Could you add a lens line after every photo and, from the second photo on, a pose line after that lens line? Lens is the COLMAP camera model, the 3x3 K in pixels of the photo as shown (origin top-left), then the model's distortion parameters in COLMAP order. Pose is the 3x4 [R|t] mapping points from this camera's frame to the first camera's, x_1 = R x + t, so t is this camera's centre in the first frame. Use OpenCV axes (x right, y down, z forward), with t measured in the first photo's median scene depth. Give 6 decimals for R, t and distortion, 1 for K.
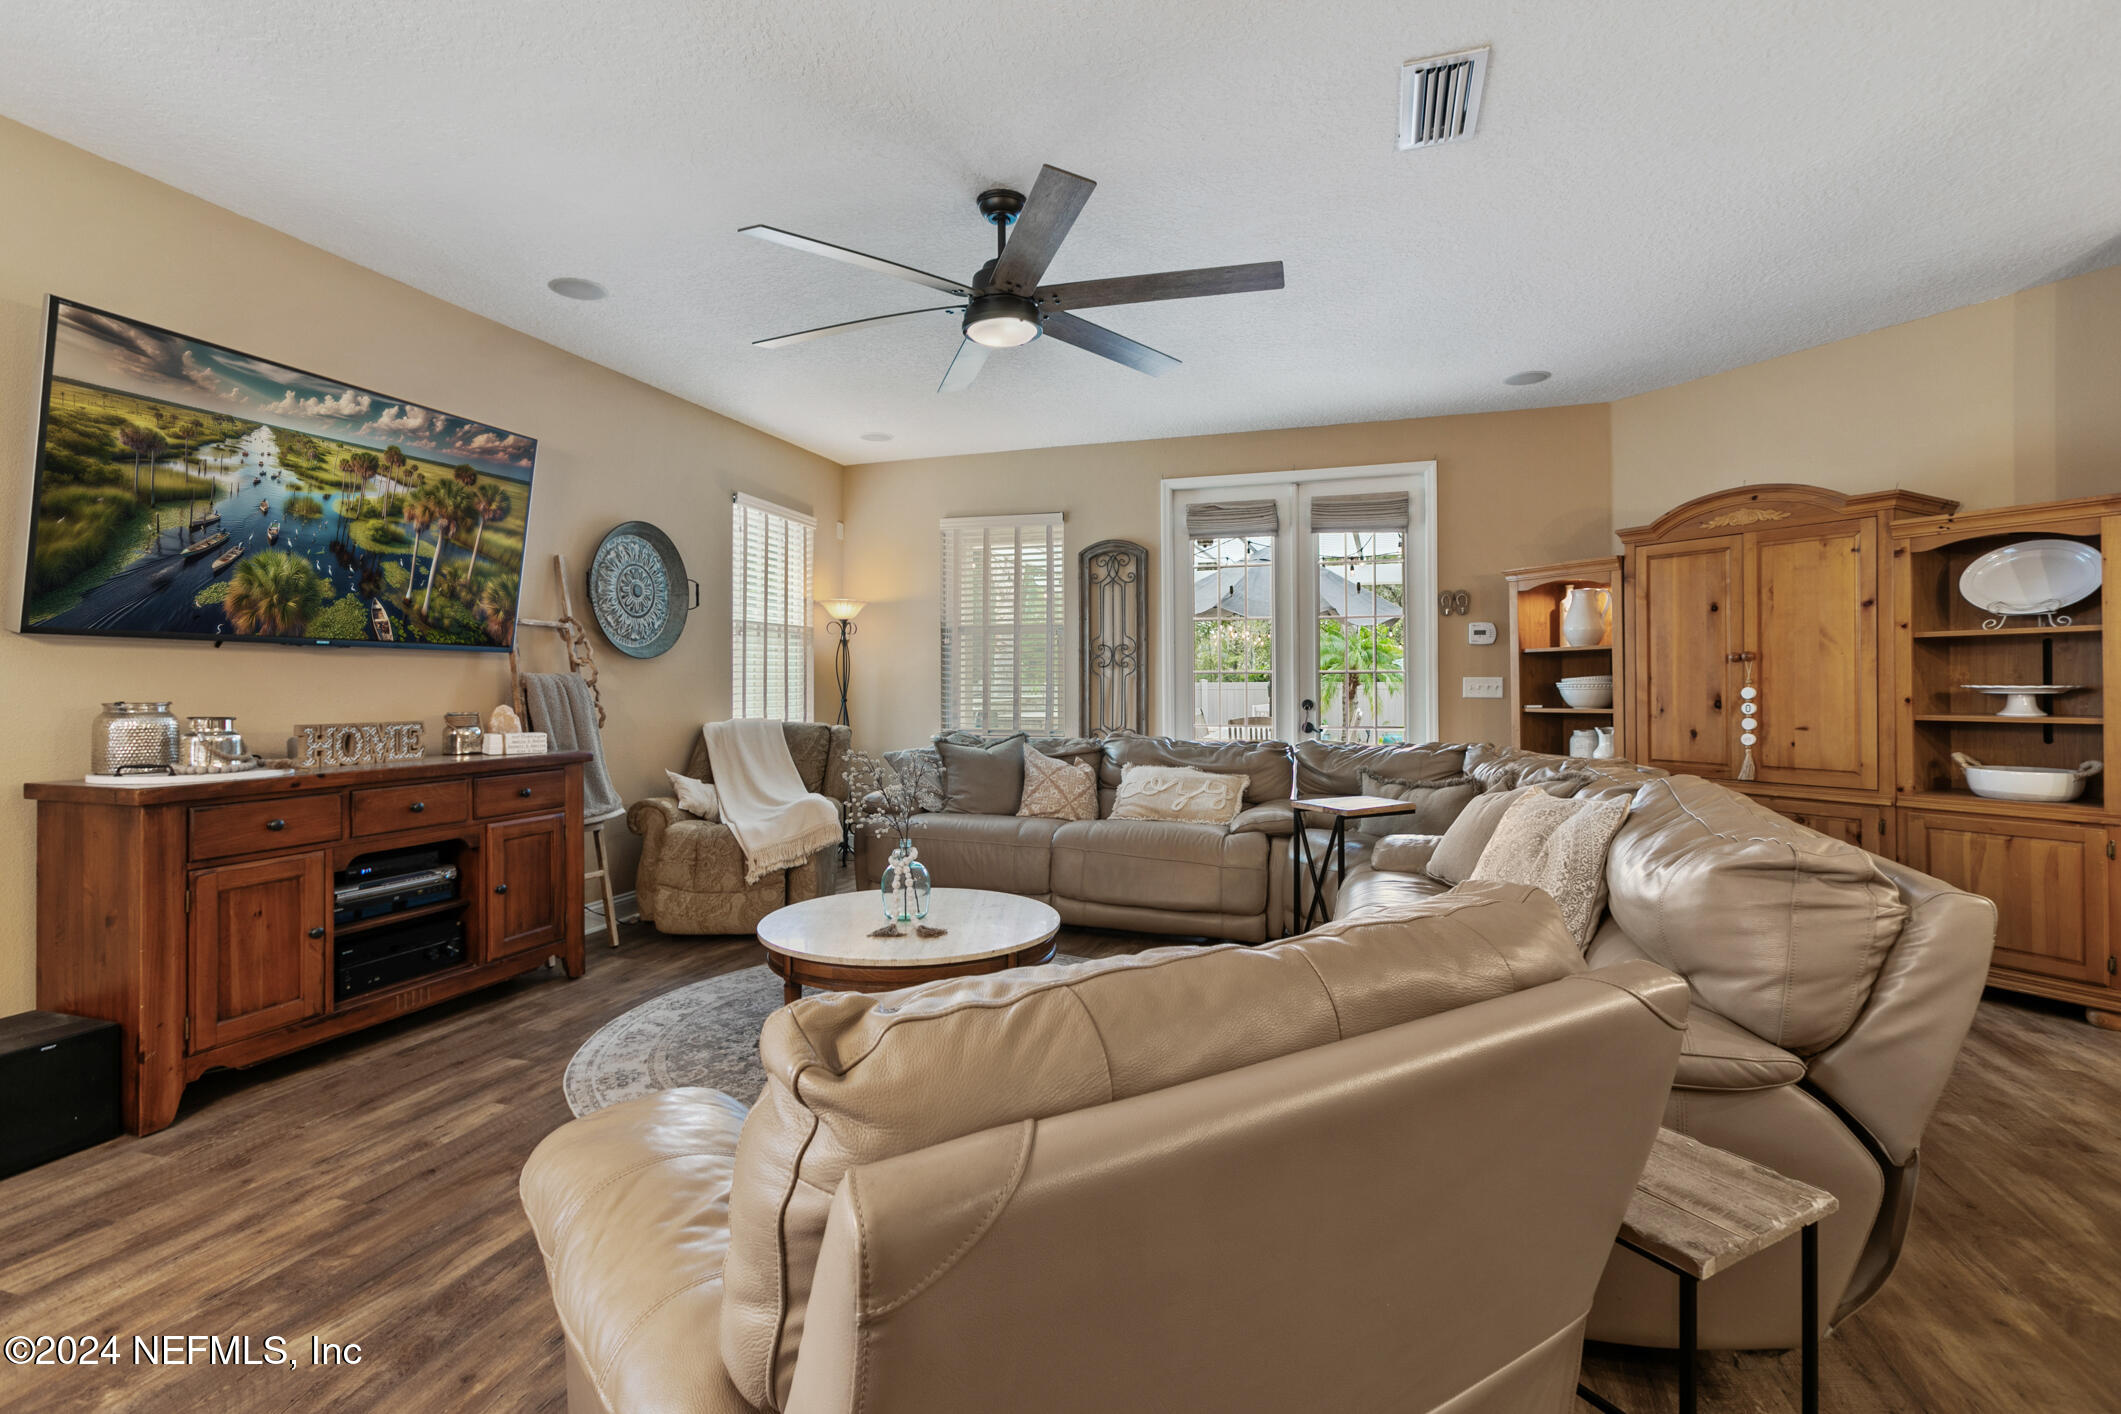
lens RADIAL K [[957.9, 0, 1060.5], [0, 957.9, 707.0], [0, 0, 1]] dist [-0.001552, 0.000304]
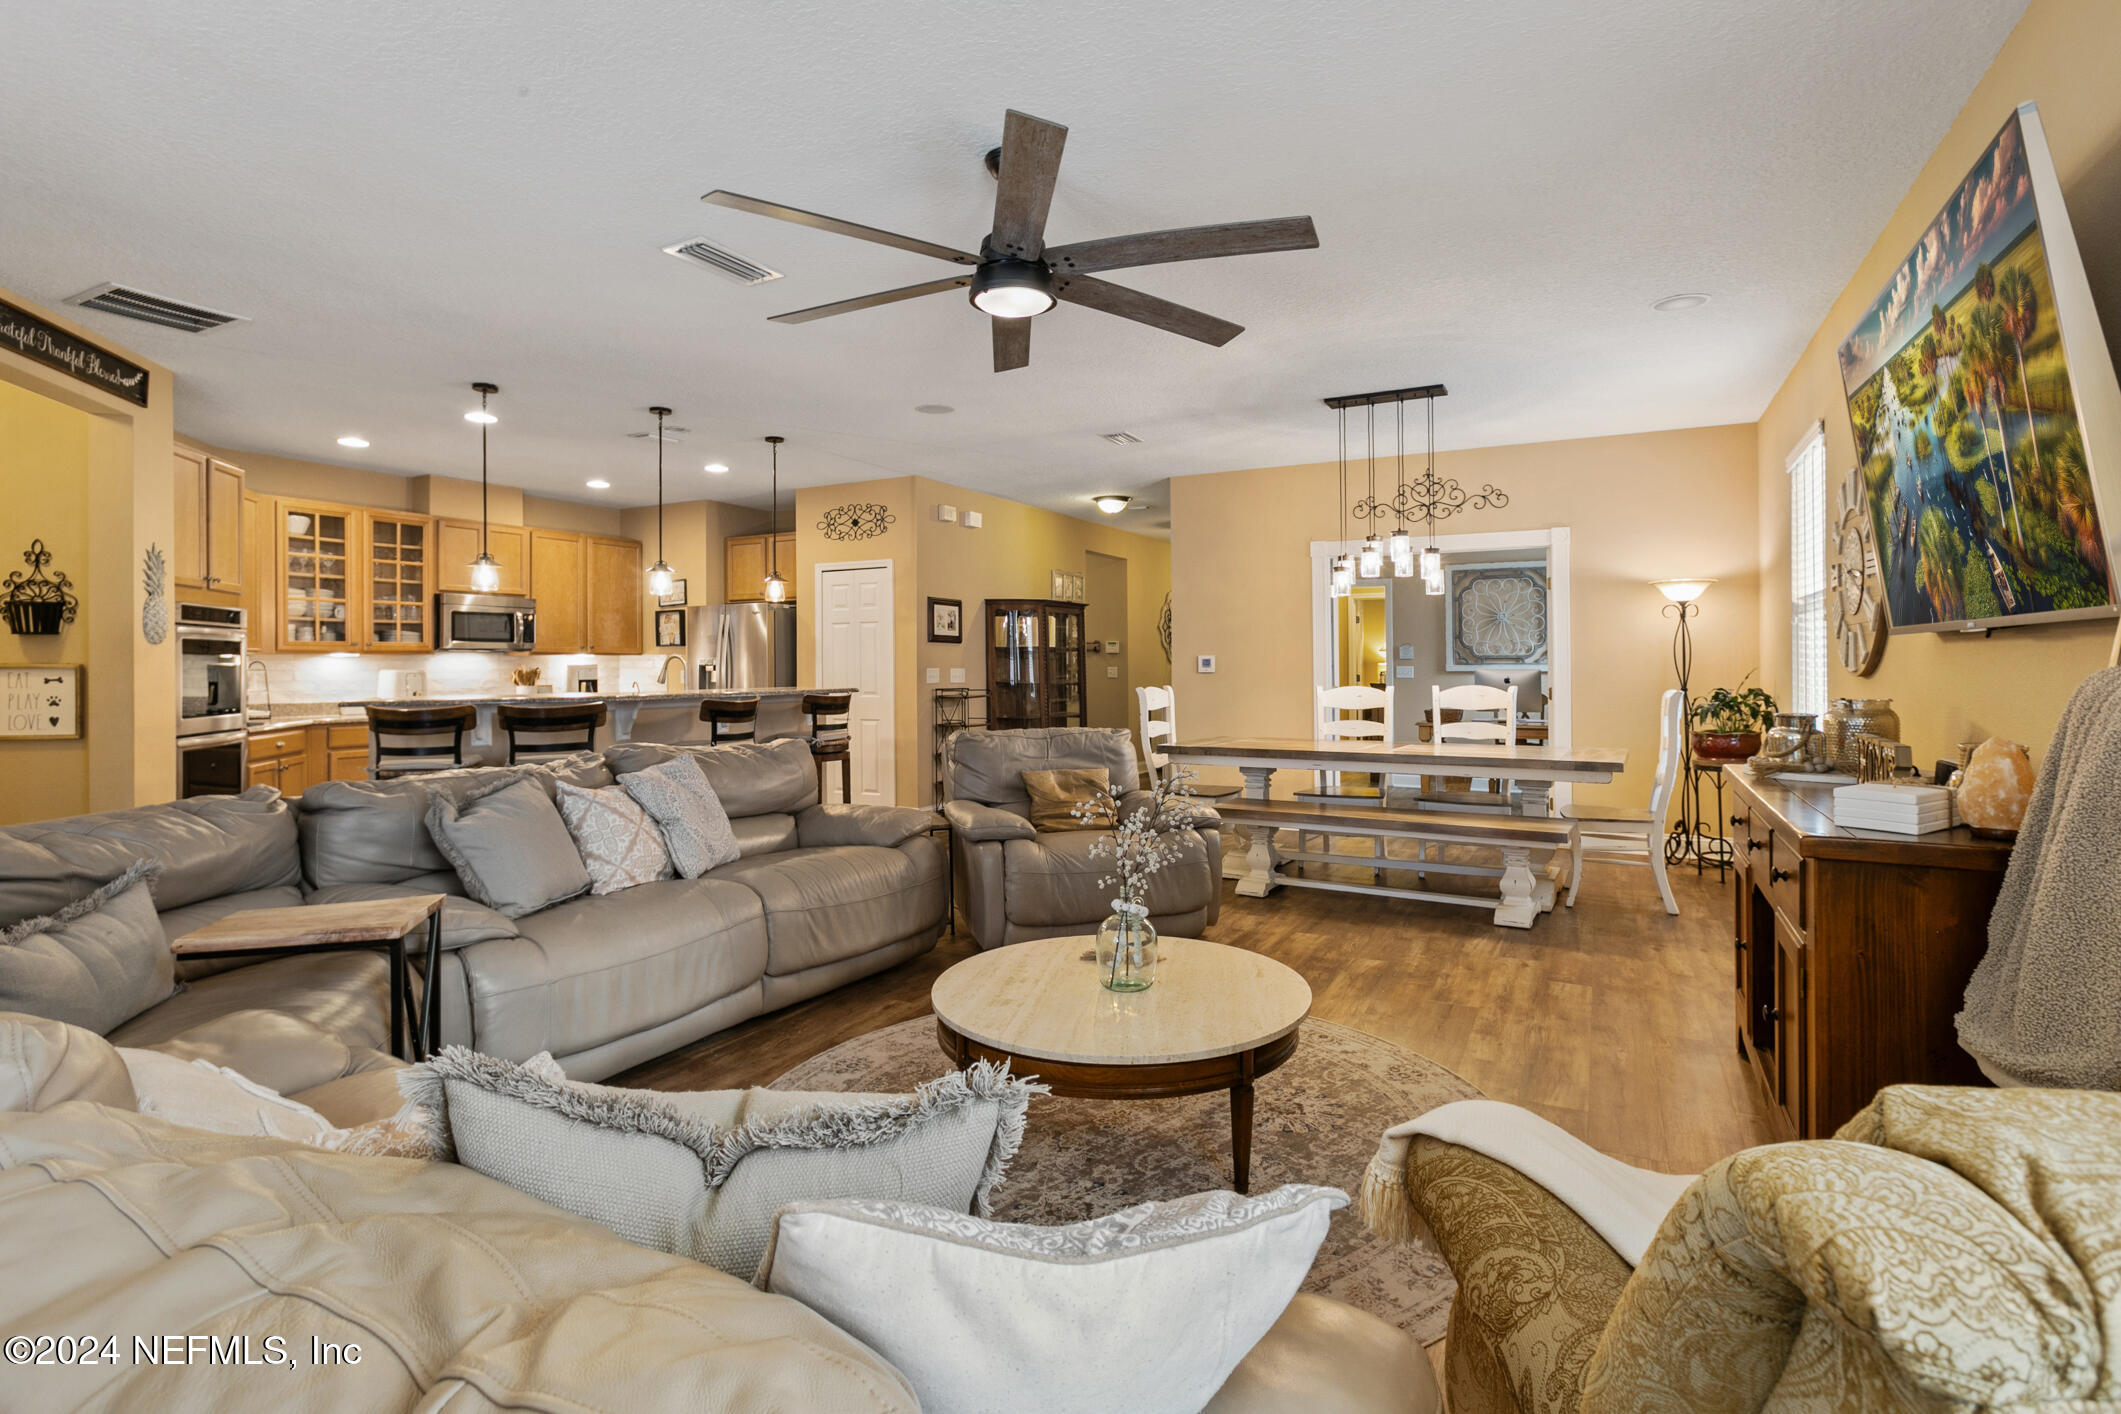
lens RADIAL K [[1017.8, 0, 1054.8], [0, 1017.8, 657.1], [0, 0, 1]] dist [0.000142, 0.000169]
pose [[-0.983460, 0.011631, 0.180749, -0.181784], [0.015215, 0.999714, 0.018452, -0.045140], [-0.180483, 0.020897, -0.983356, 1.286279]]
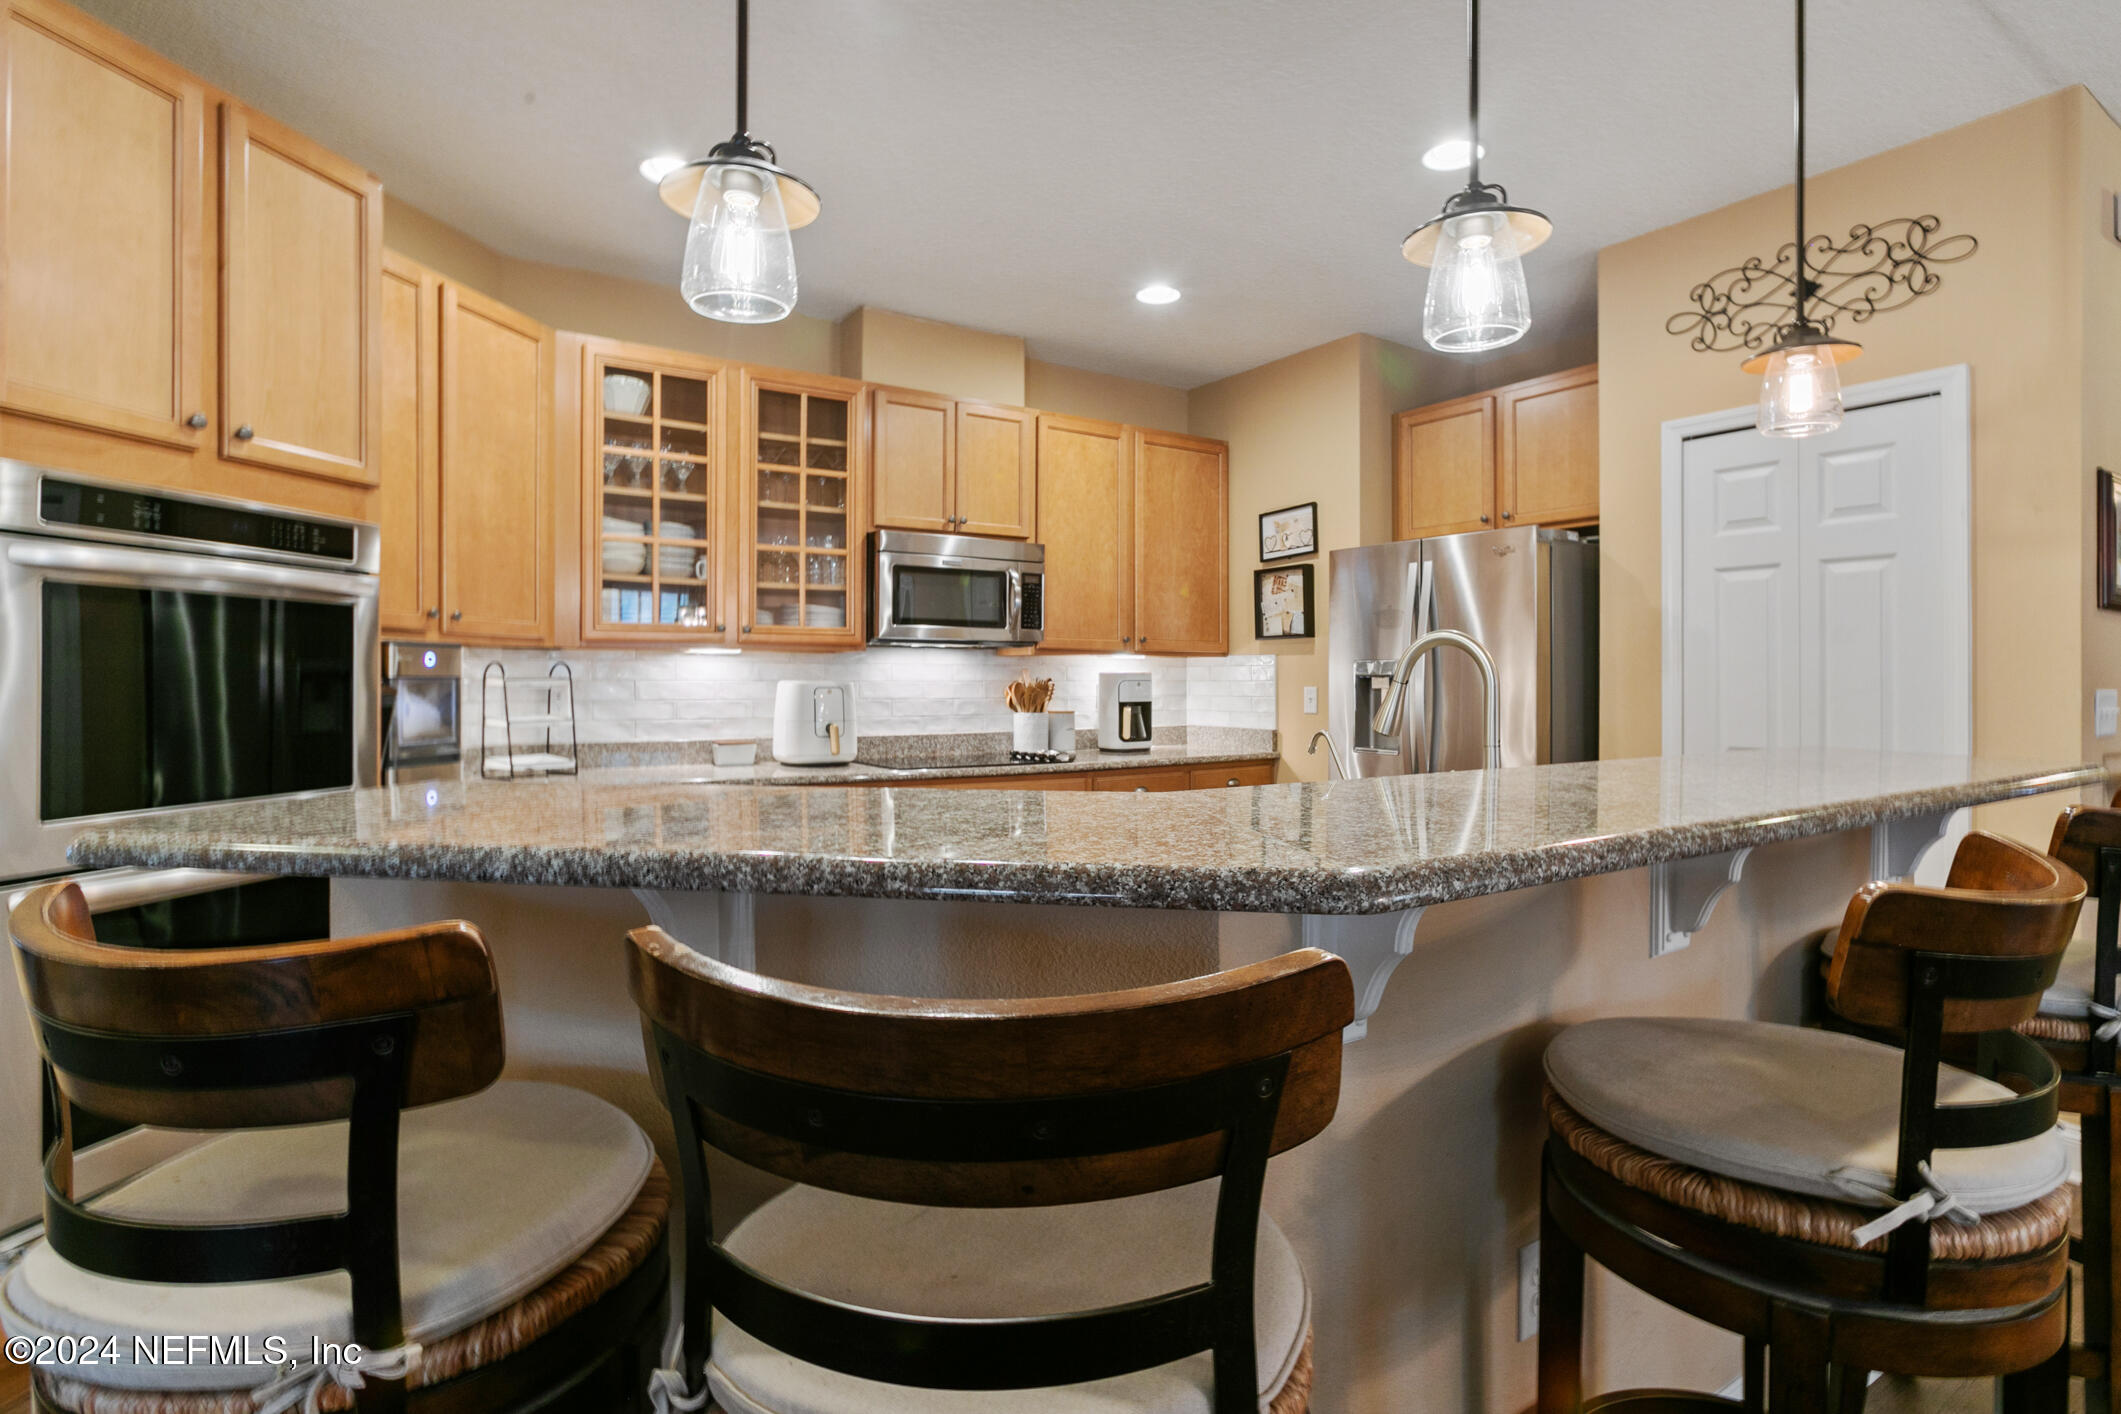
lens RADIAL K [[1073.8, 0, 1048.0], [0, 1073.8, 677.0], [0, 0, 1]] dist [0.001037, 0.000302]
pose [[-0.776593, 0.004951, 0.629983, 0.434103], [0.018751, 0.999708, 0.015257, -0.022657], [-0.629724, 0.023661, -0.776459, 0.430942]]
